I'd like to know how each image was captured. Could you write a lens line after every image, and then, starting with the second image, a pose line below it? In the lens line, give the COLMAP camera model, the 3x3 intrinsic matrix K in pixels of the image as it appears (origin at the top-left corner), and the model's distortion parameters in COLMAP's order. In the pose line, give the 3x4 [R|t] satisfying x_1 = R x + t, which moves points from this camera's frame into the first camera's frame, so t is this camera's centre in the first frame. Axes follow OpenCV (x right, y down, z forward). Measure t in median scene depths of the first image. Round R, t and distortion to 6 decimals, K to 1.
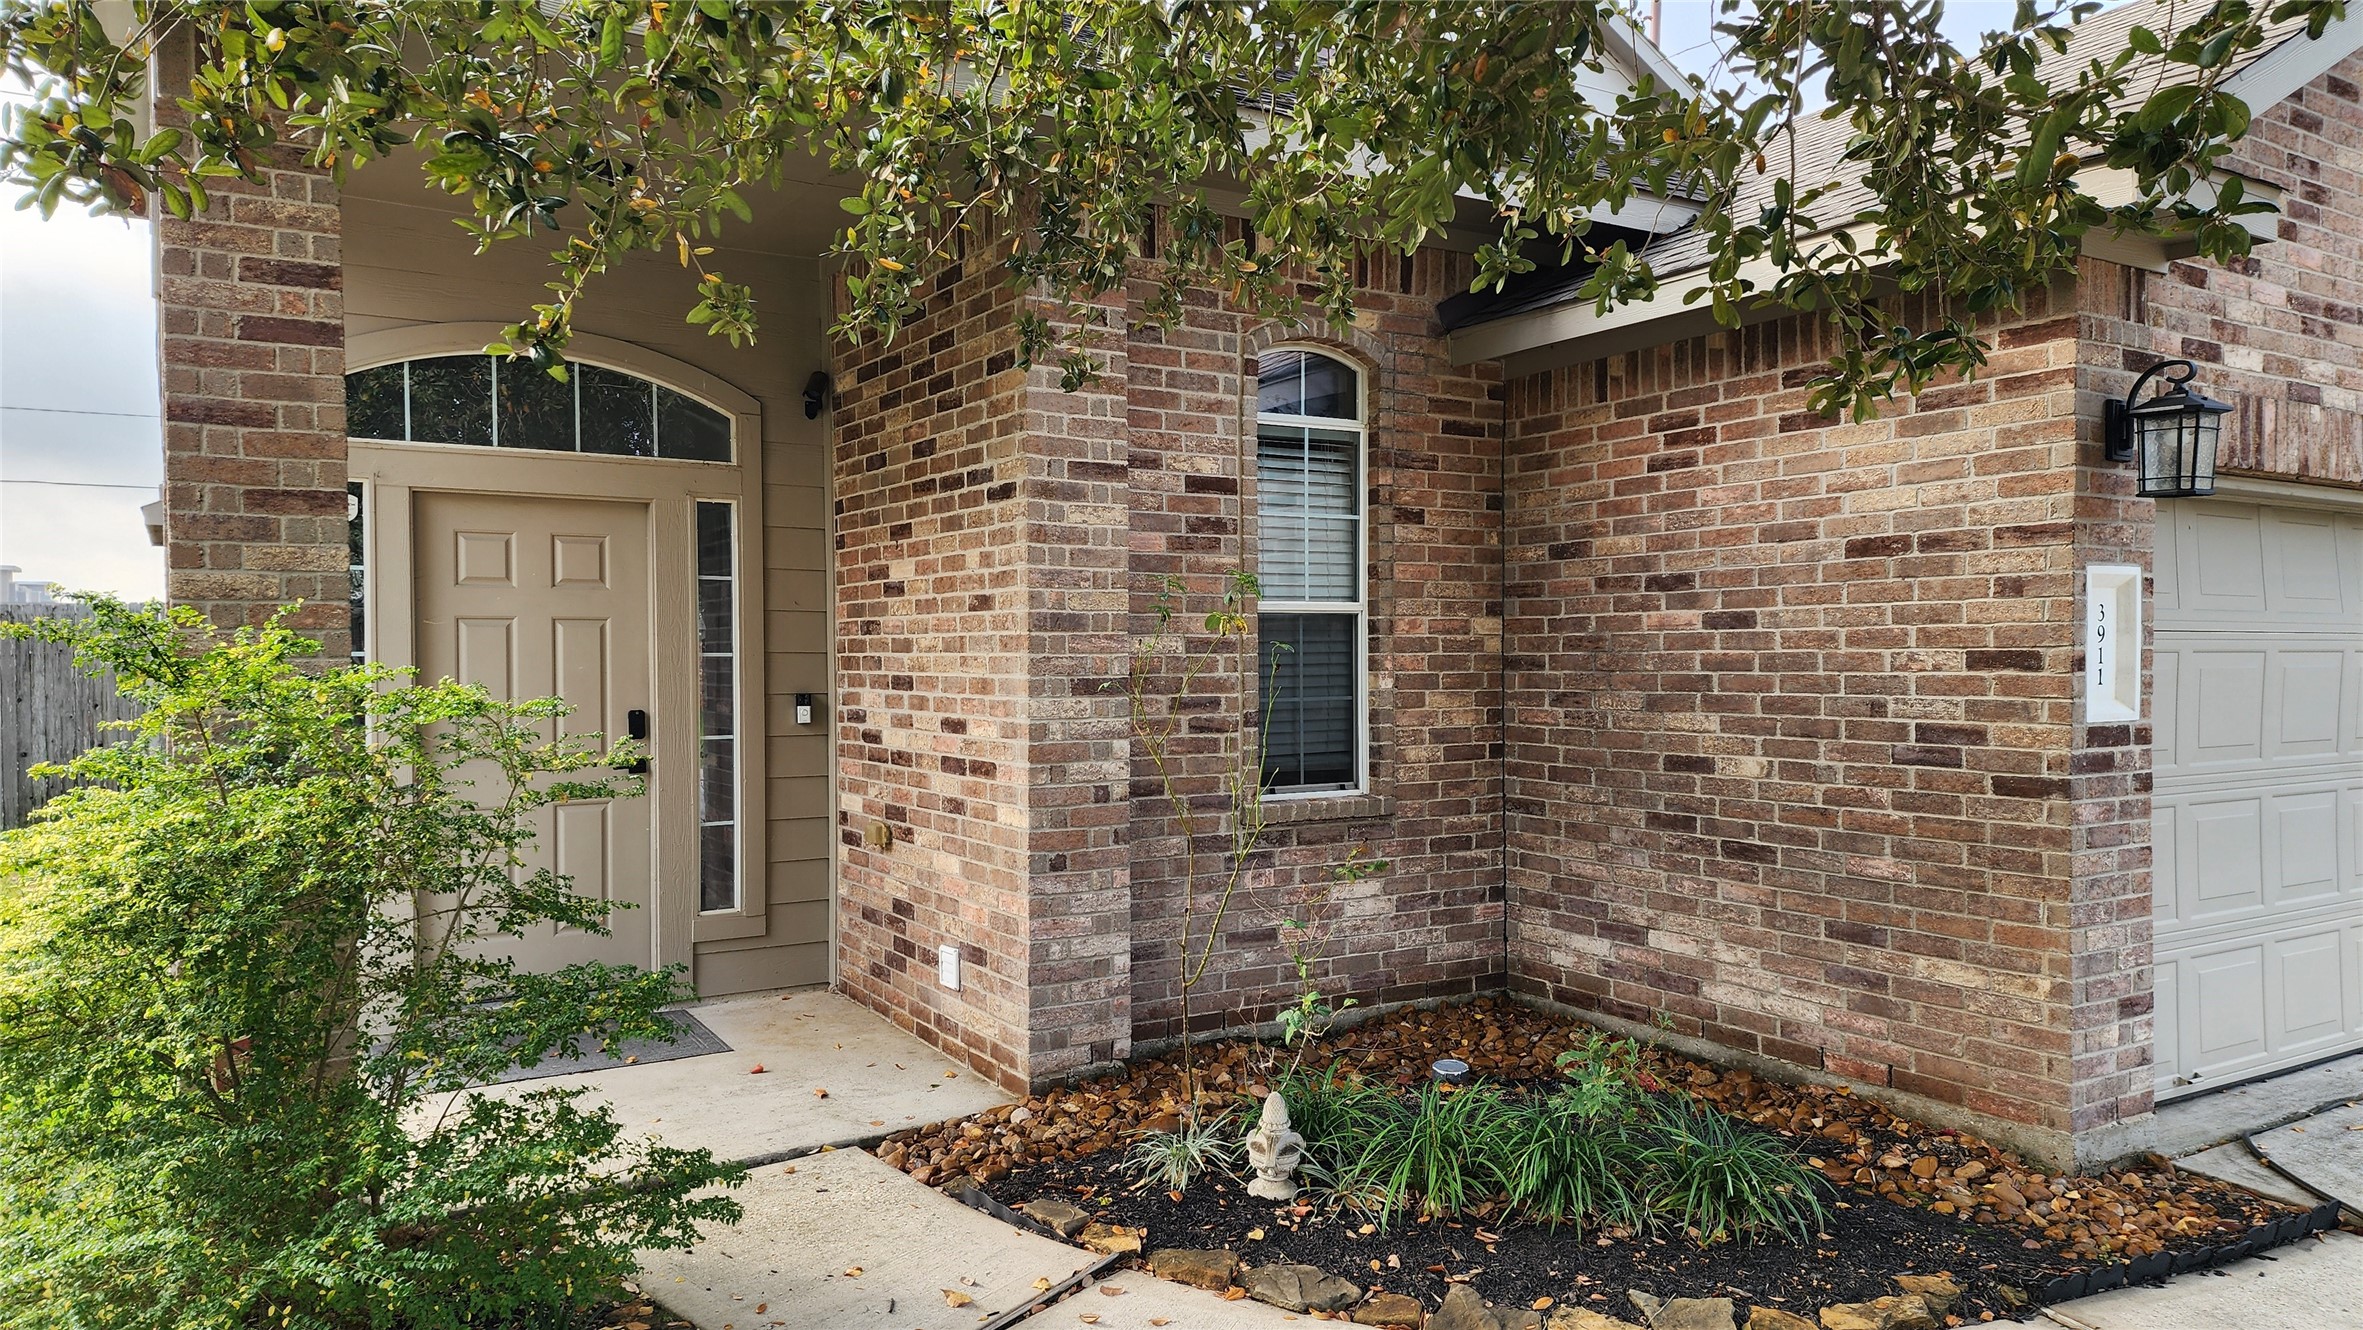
lens RADIAL K [[1574.0, 0, 1181.8], [0, 1574.0, 670.5], [0, 0, 1]] dist [0.071153, -0.050171]
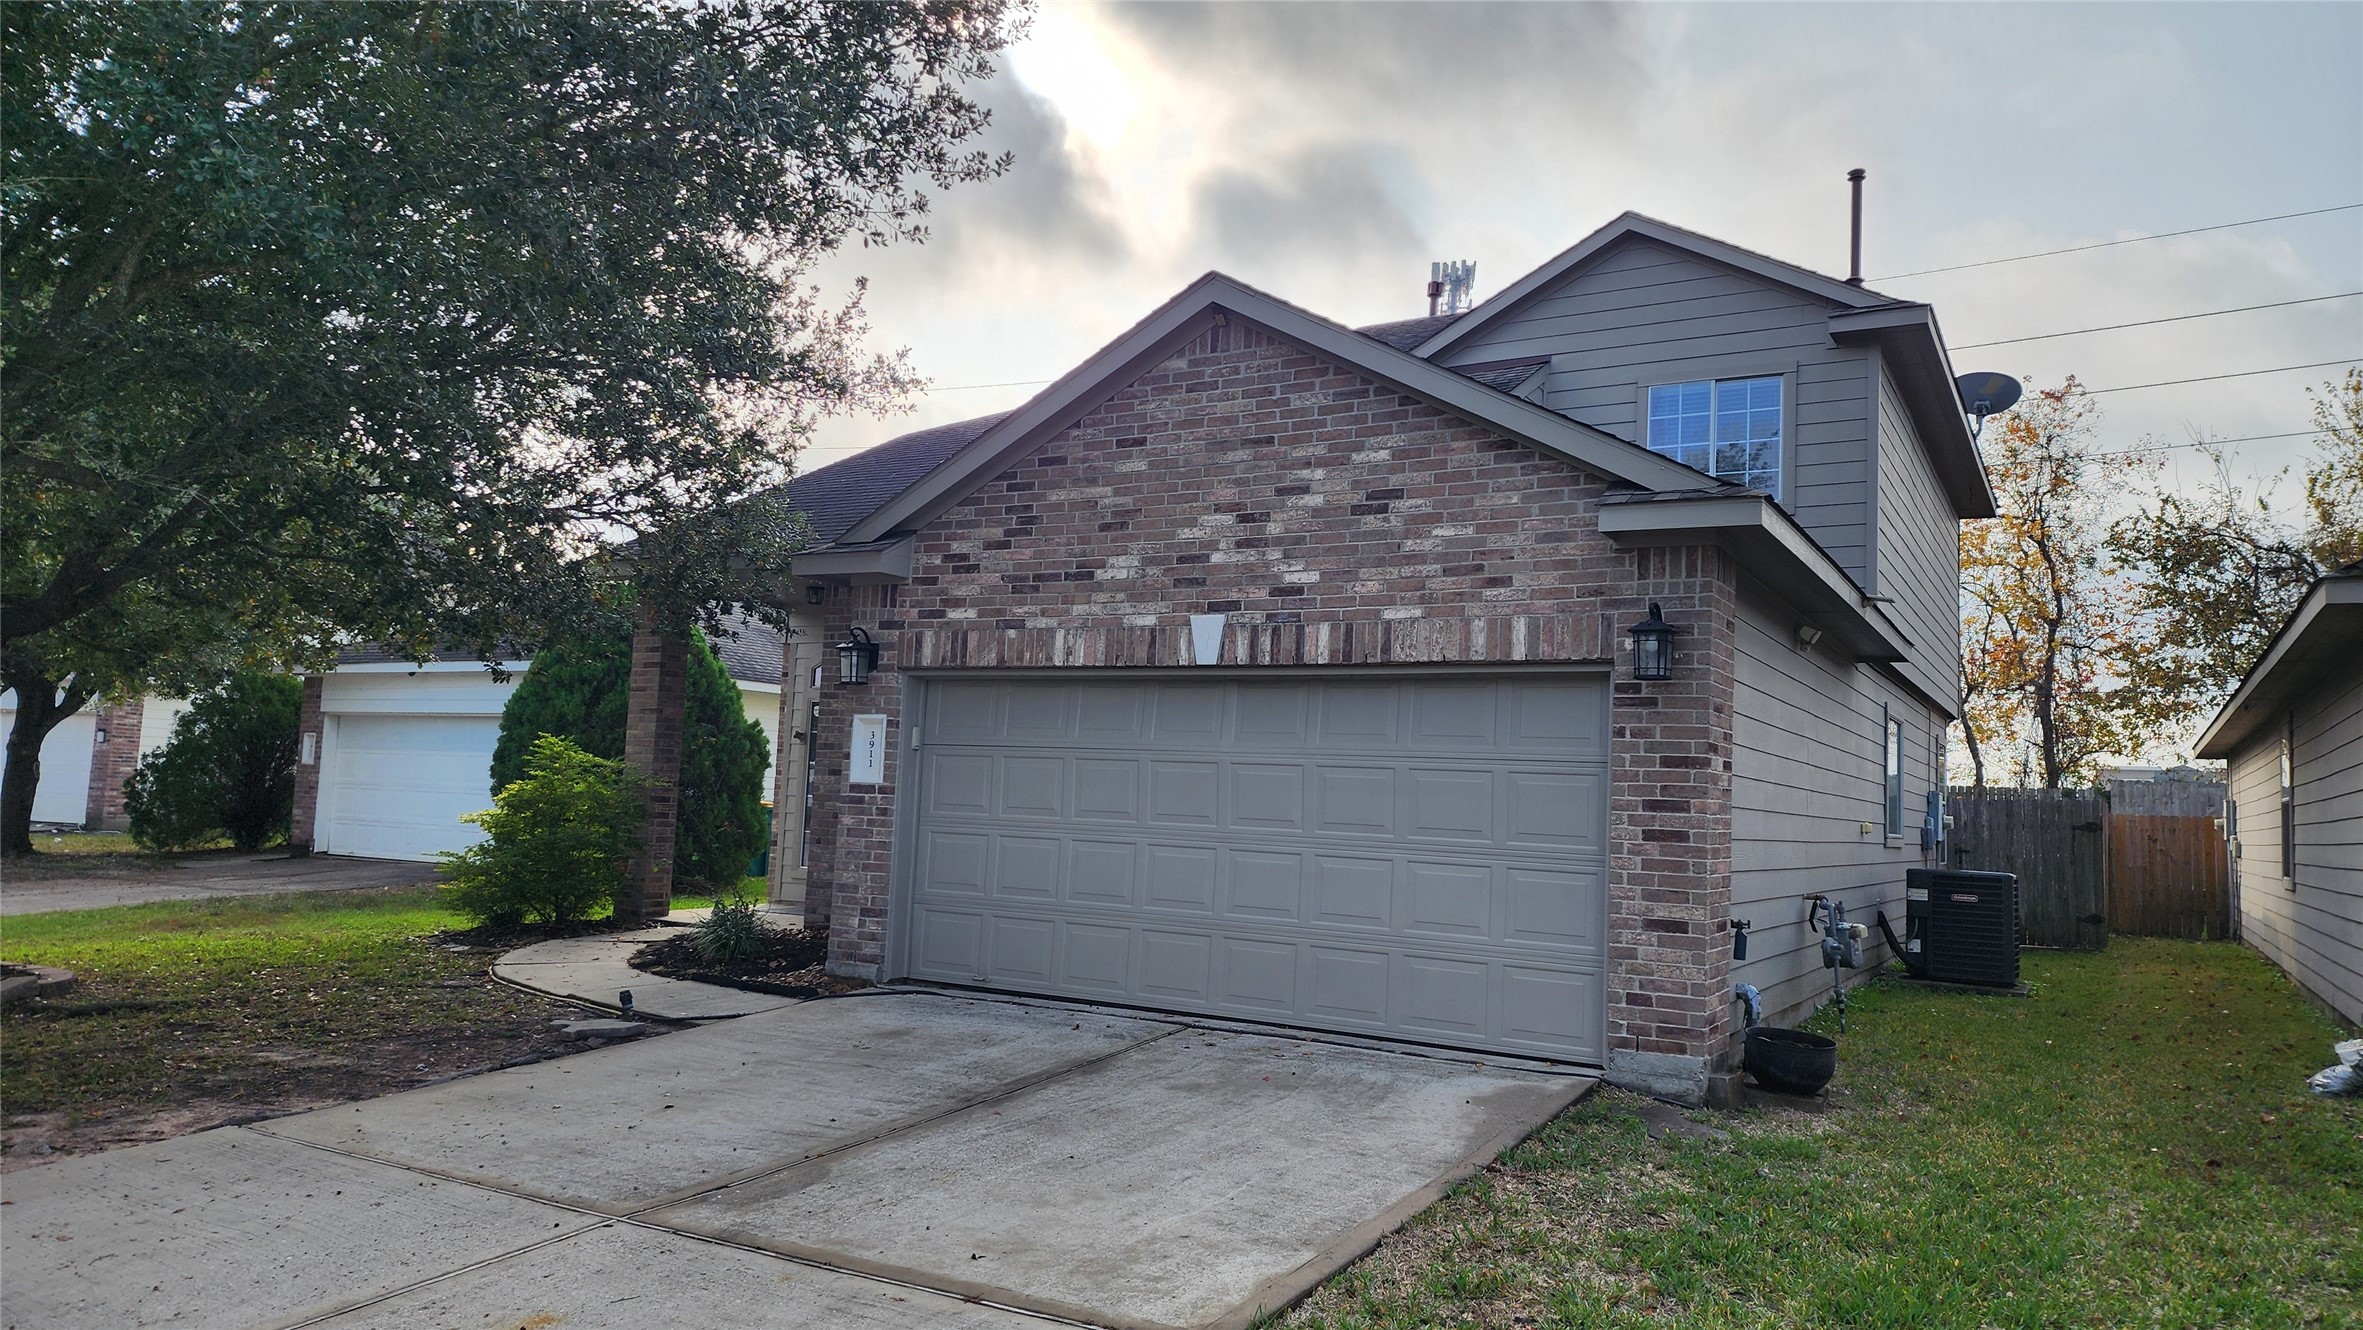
lens RADIAL K [[1574.0, 0, 1183.0], [0, 1574.0, 660.3], [0, 0, 1]] dist [0.071153, -0.050171]
pose [[0.471973, -0.057278, -0.879750, 2.759399], [-0.056775, 0.993841, -0.095165, 0.046672], [0.879783, 0.094863, 0.465814, 0.335017]]
